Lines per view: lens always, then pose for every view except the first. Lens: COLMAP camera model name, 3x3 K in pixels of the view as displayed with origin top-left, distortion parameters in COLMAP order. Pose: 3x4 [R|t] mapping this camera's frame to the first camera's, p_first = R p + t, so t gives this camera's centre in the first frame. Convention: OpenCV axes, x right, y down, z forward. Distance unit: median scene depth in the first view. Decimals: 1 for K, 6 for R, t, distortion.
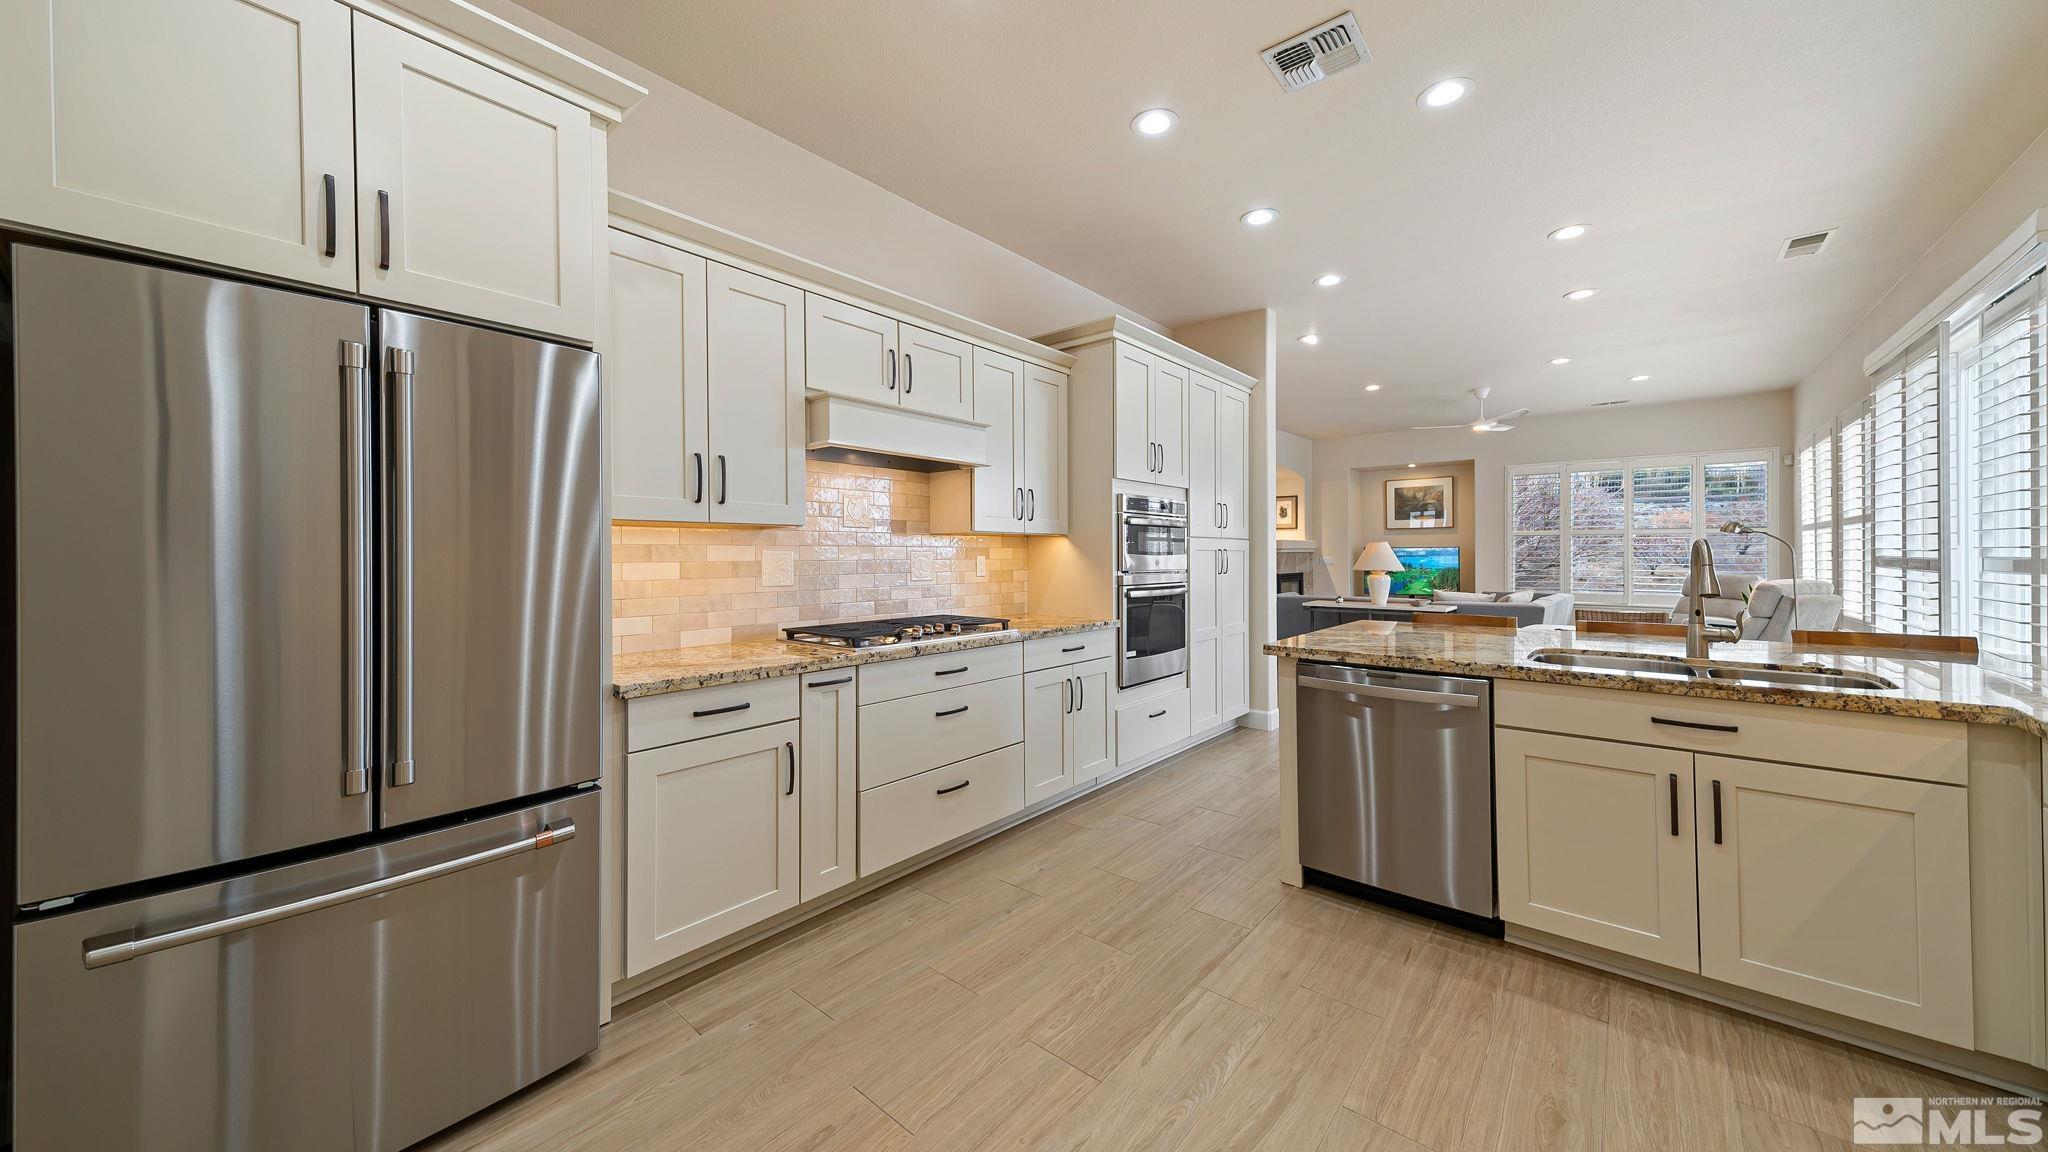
lens RADIAL K [[701.5, 0, 1015.3], [0, 701.5, 554.6], [0, 0, 1]] dist [0.010240, -0.000155]
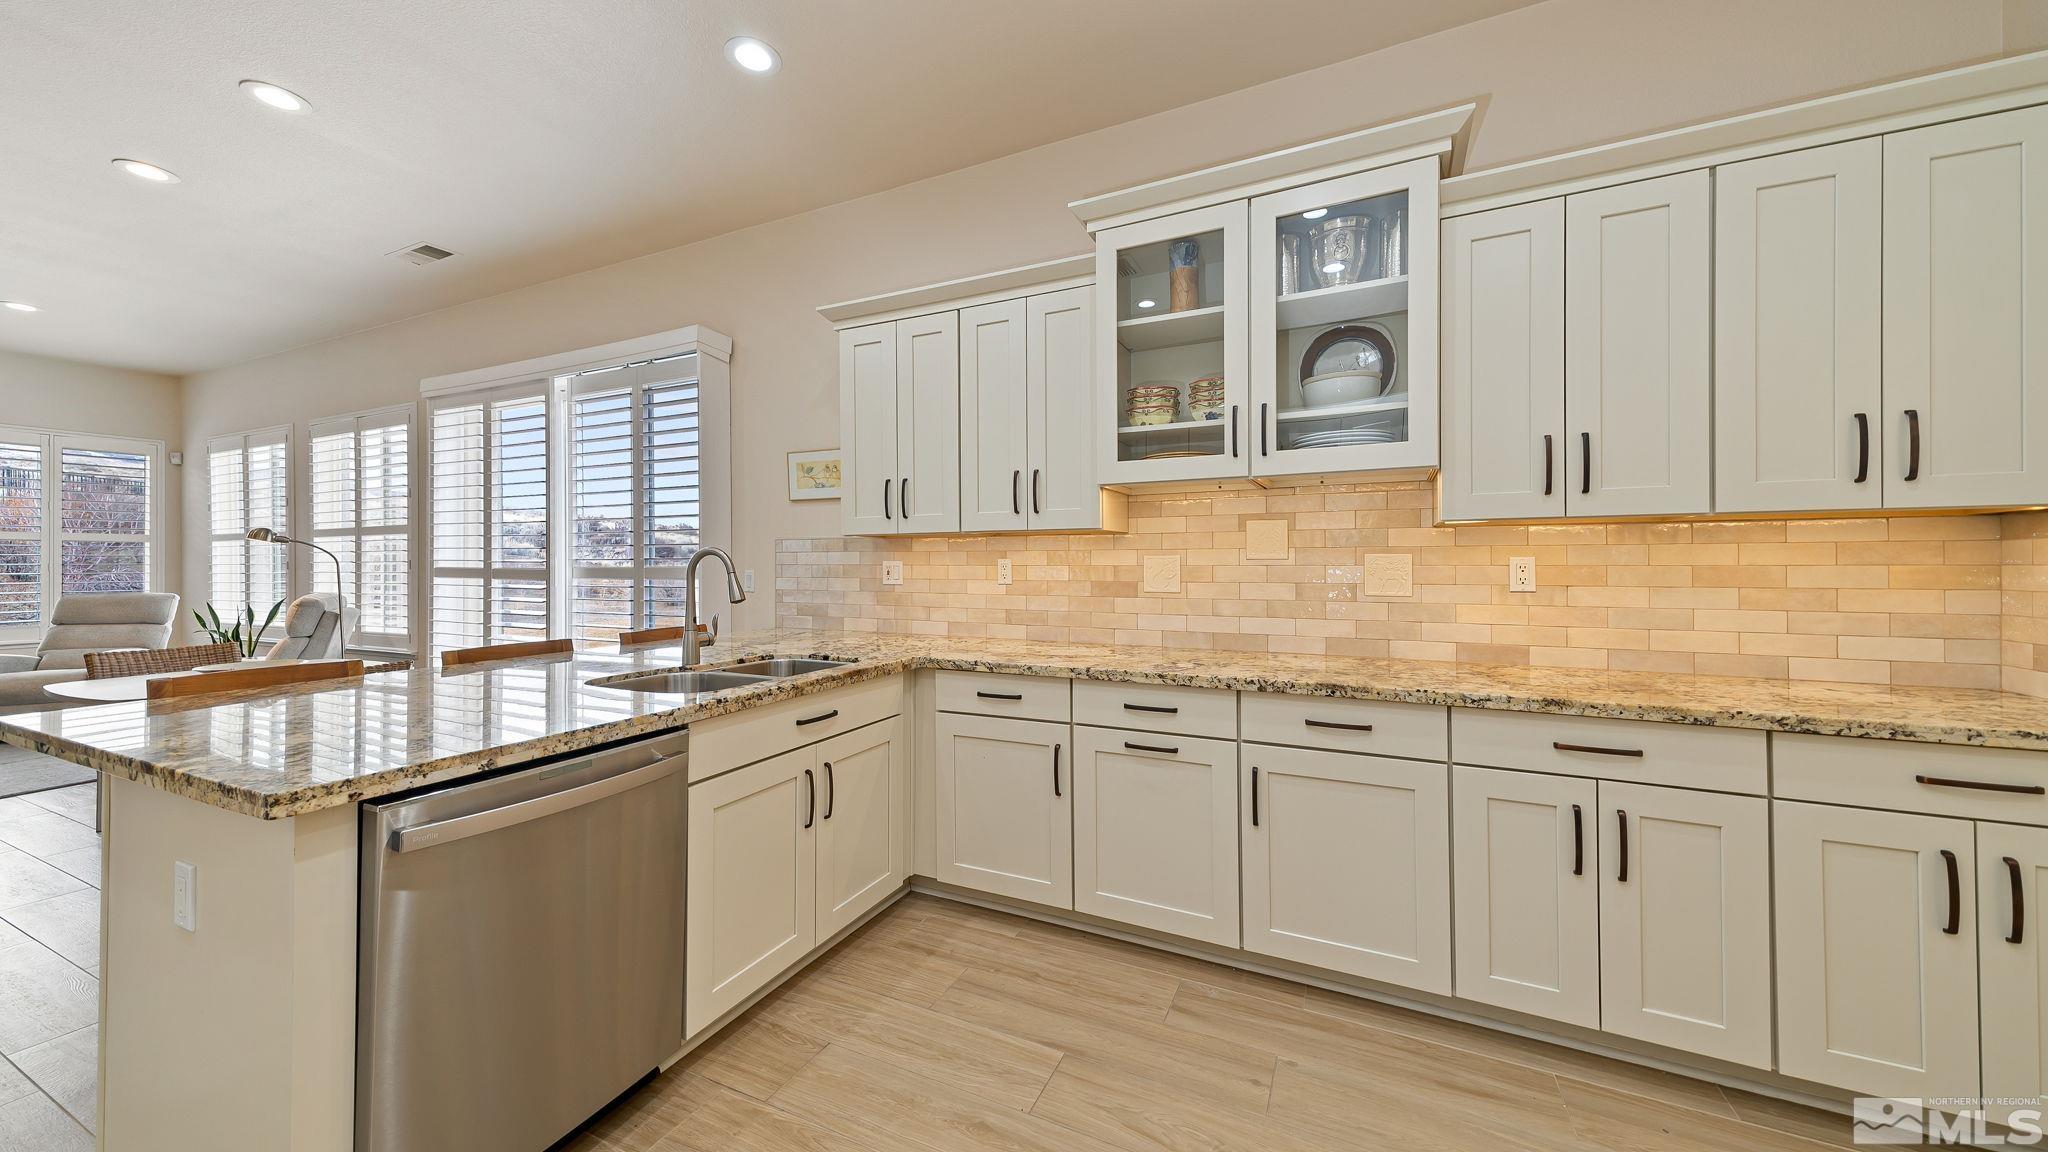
lens RADIAL K [[721.5, 0, 1017.7], [0, 721.5, 559.5], [0, 0, 1]] dist [0.022557, -0.001401]
pose [[-0.266634, 0.009292, 0.963753, -0.142747], [0.004262, 0.999955, -0.008462, 0.004654], [-0.963788, 0.001851, -0.266662, 0.710780]]
